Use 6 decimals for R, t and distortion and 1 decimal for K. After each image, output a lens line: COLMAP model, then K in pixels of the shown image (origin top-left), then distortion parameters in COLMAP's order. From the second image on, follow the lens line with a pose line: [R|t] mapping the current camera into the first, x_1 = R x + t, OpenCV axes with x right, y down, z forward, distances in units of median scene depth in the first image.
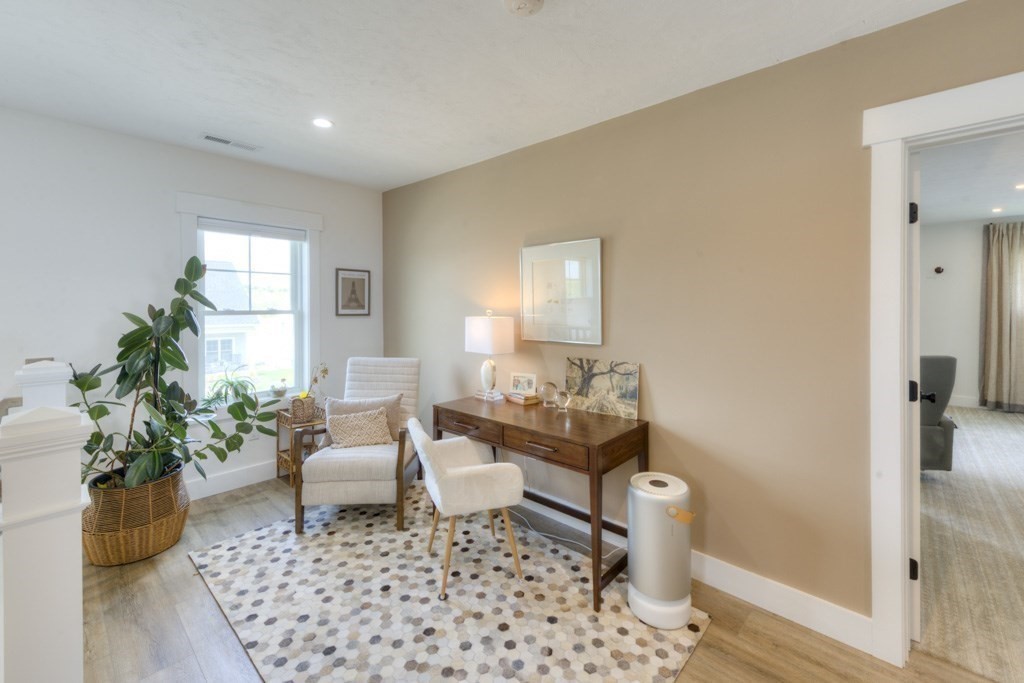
lens RADIAL K [[425.3, 0, 519.1], [0, 425.3, 310.3], [0, 0, 1]] dist [0.003495, 0.000008]
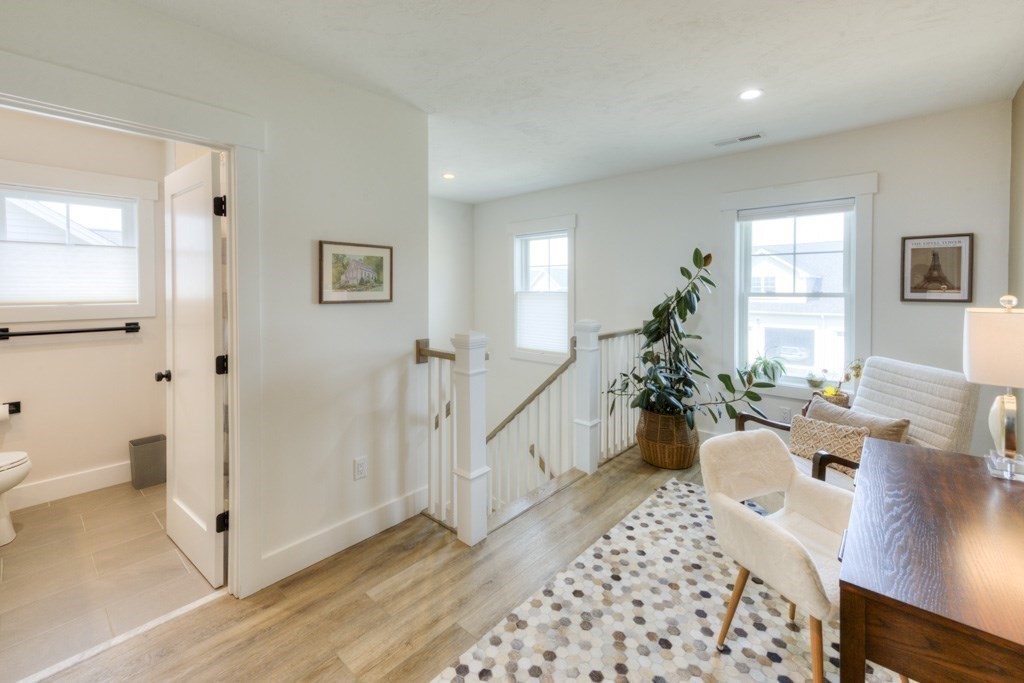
lens RADIAL K [[425.3, 0, 503.6], [0, 425.3, 294.8], [0, 0, 1]] dist [0.003495, 0.000008]
pose [[-0.019724, 0.012077, -0.999733, 0.618316], [-0.006777, 0.999902, 0.012213, -0.004279], [0.999782, 0.007016, -0.019640, 0.585500]]
